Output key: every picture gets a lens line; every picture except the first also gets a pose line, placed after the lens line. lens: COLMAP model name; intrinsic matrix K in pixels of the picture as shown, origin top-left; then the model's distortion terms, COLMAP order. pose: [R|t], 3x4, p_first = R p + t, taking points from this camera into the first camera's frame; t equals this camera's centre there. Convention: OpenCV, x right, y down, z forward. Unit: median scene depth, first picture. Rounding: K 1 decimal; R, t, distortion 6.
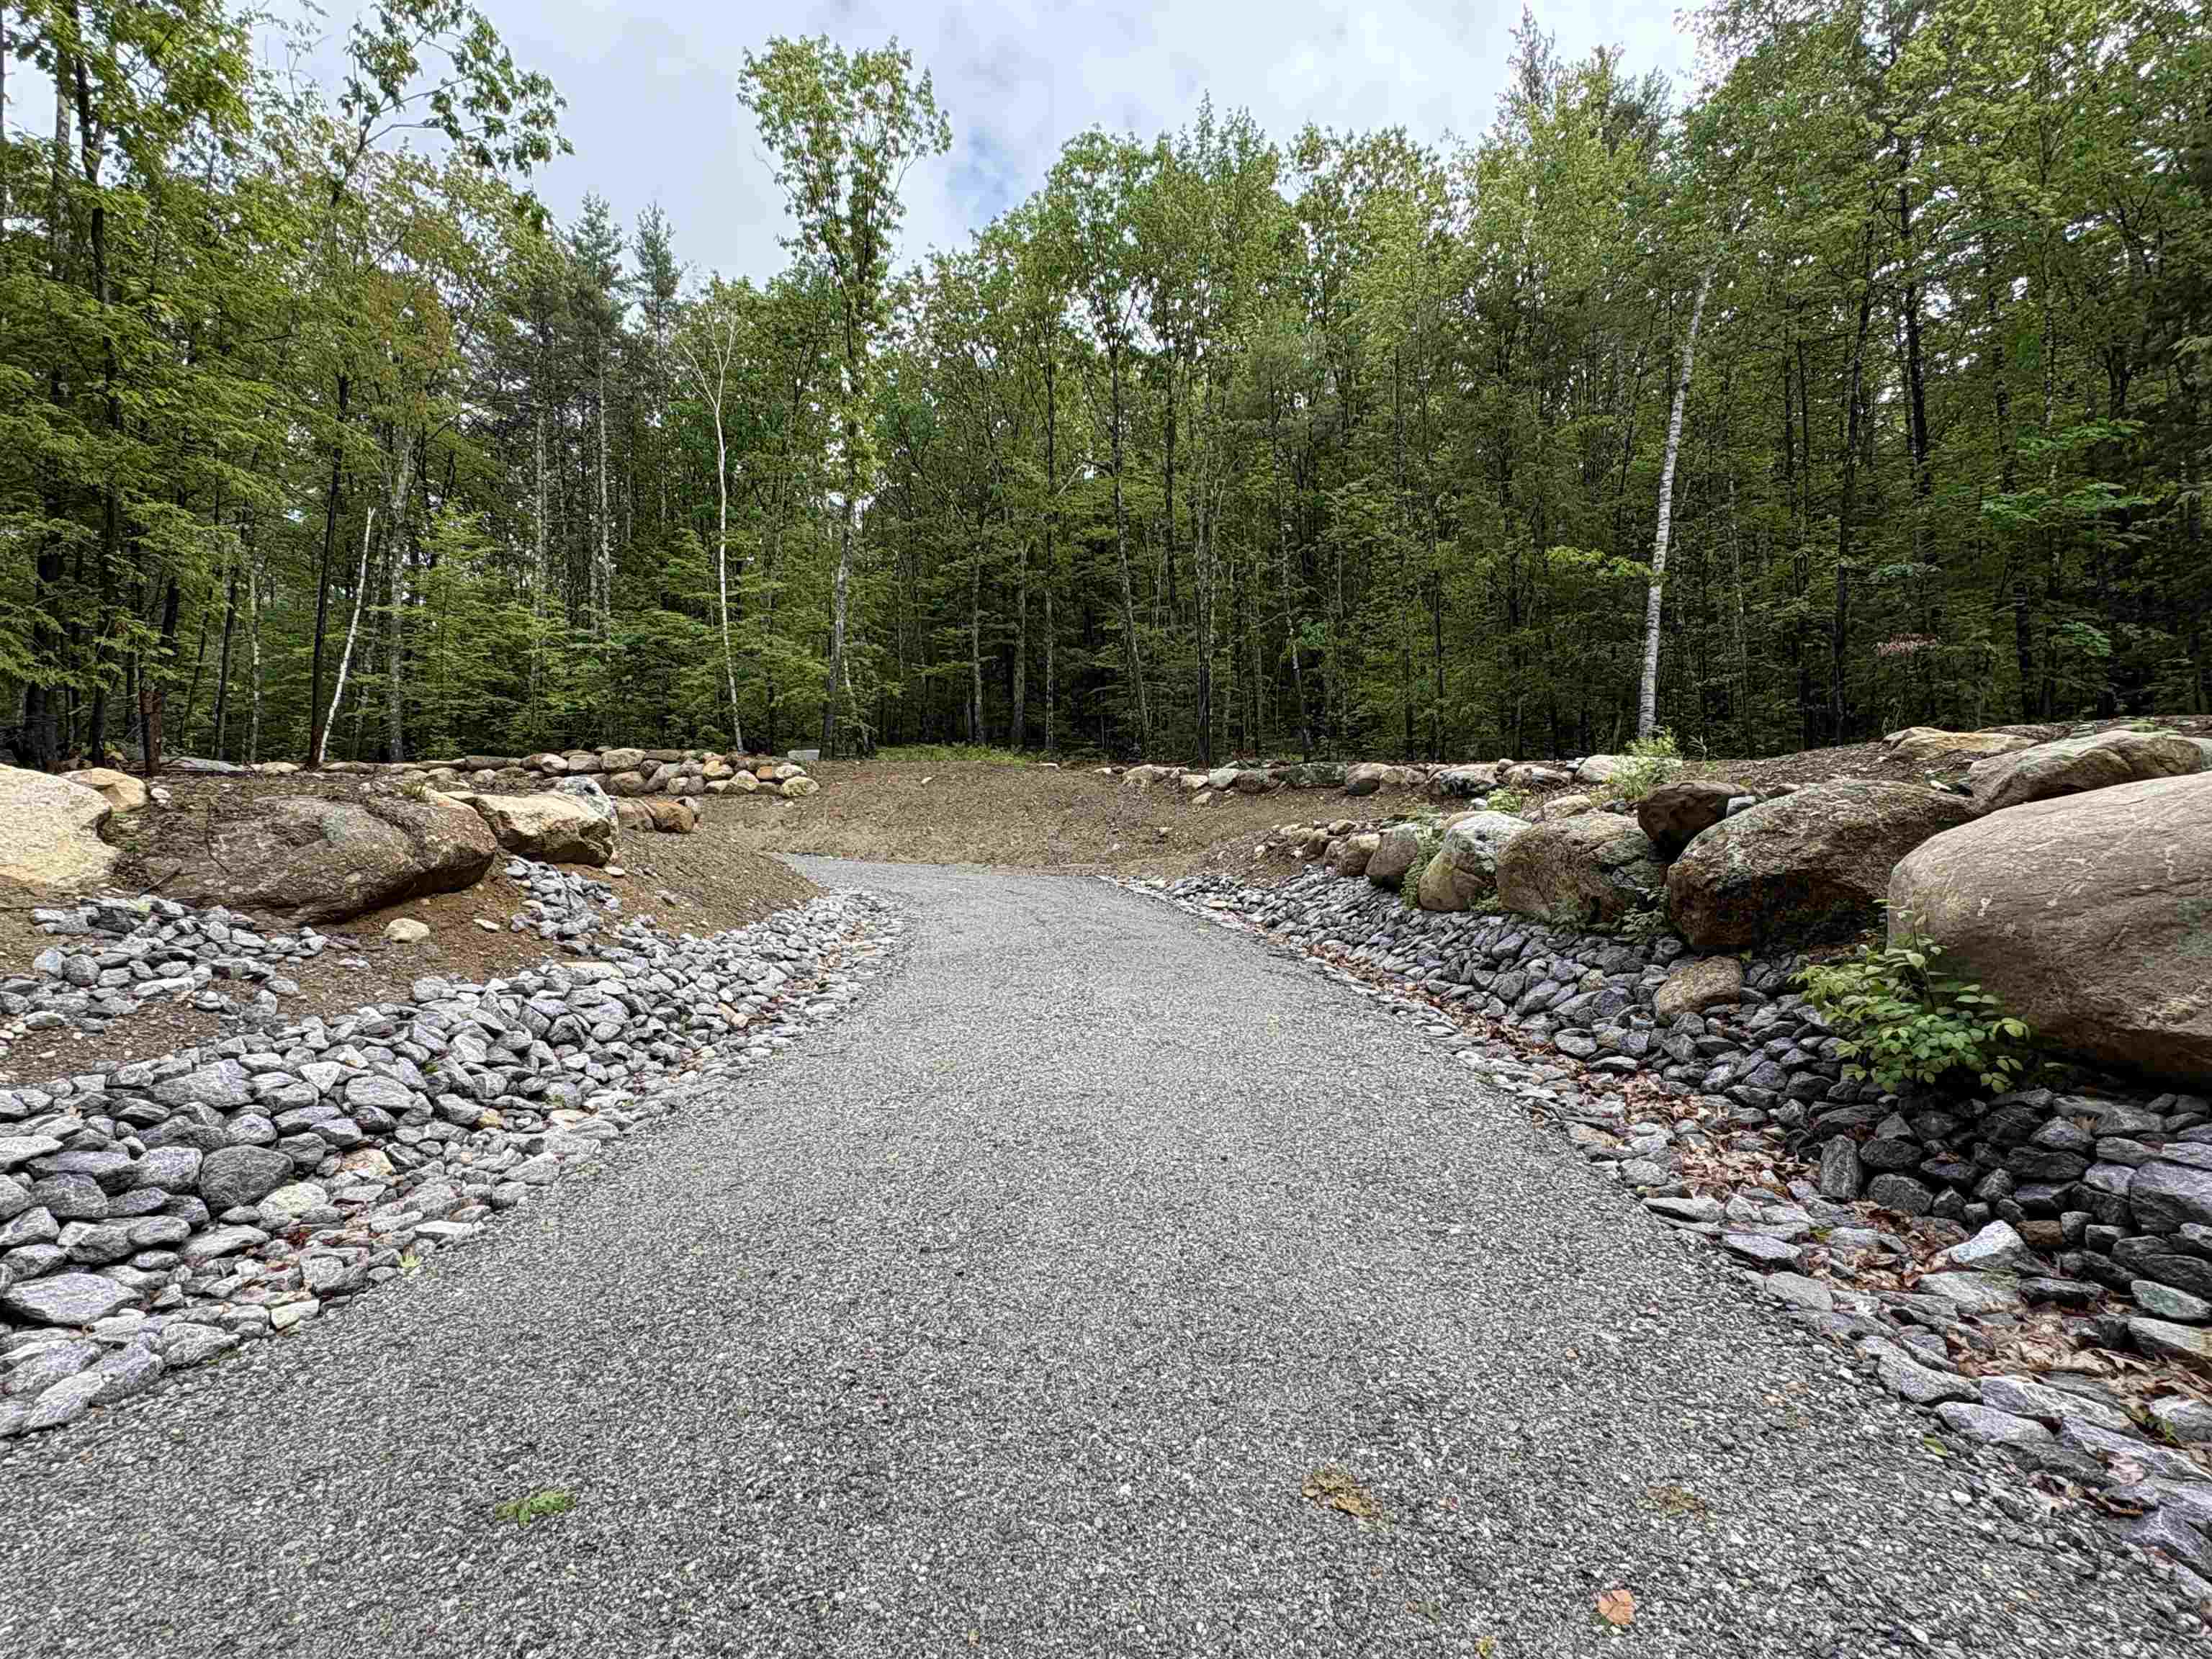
lens RADIAL K [[1047.9, 0, 1123.6], [0, 1047.9, 826.1], [0, 0, 1]] dist [-0.001793, 0.000725]
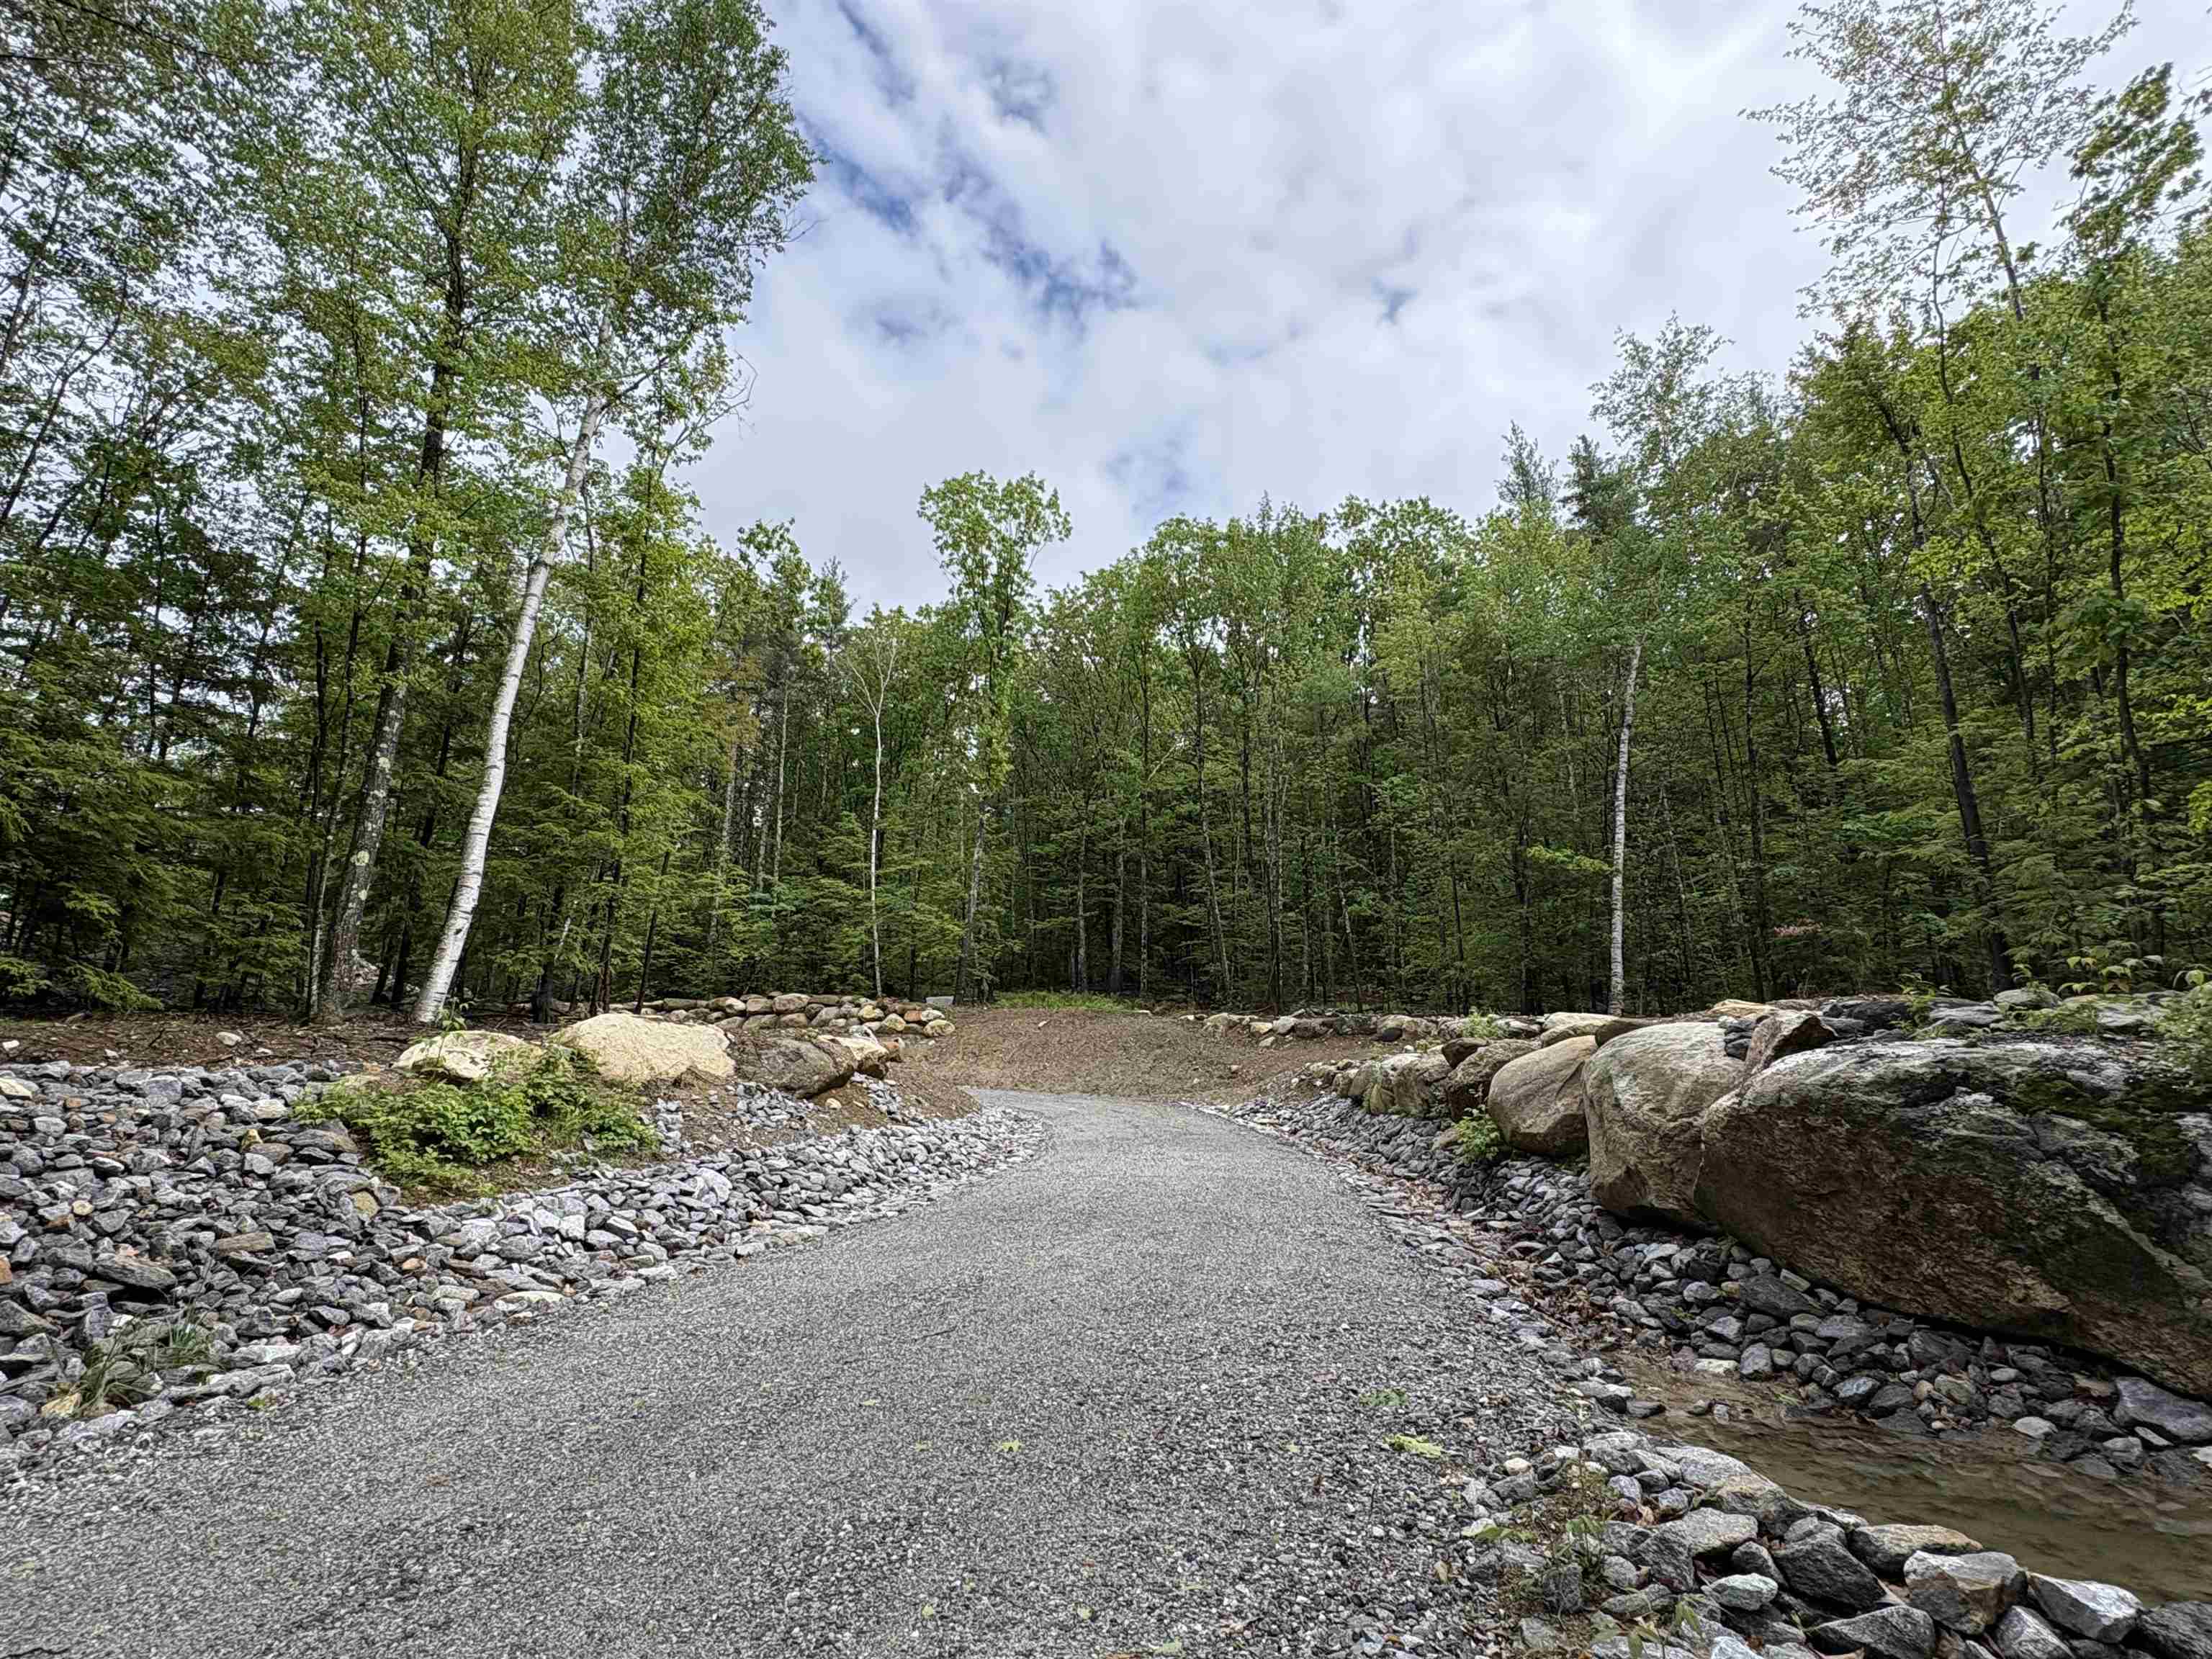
lens RADIAL K [[1047.9, 0, 1097.0], [0, 1047.9, 821.6], [0, 0, 1]] dist [-0.001793, 0.000725]
pose [[0.993348, -0.012257, -0.114495, 0.016301], [-0.014285, 0.973519, -0.228158, 0.004015], [0.114259, 0.228276, 0.966869, -0.213383]]
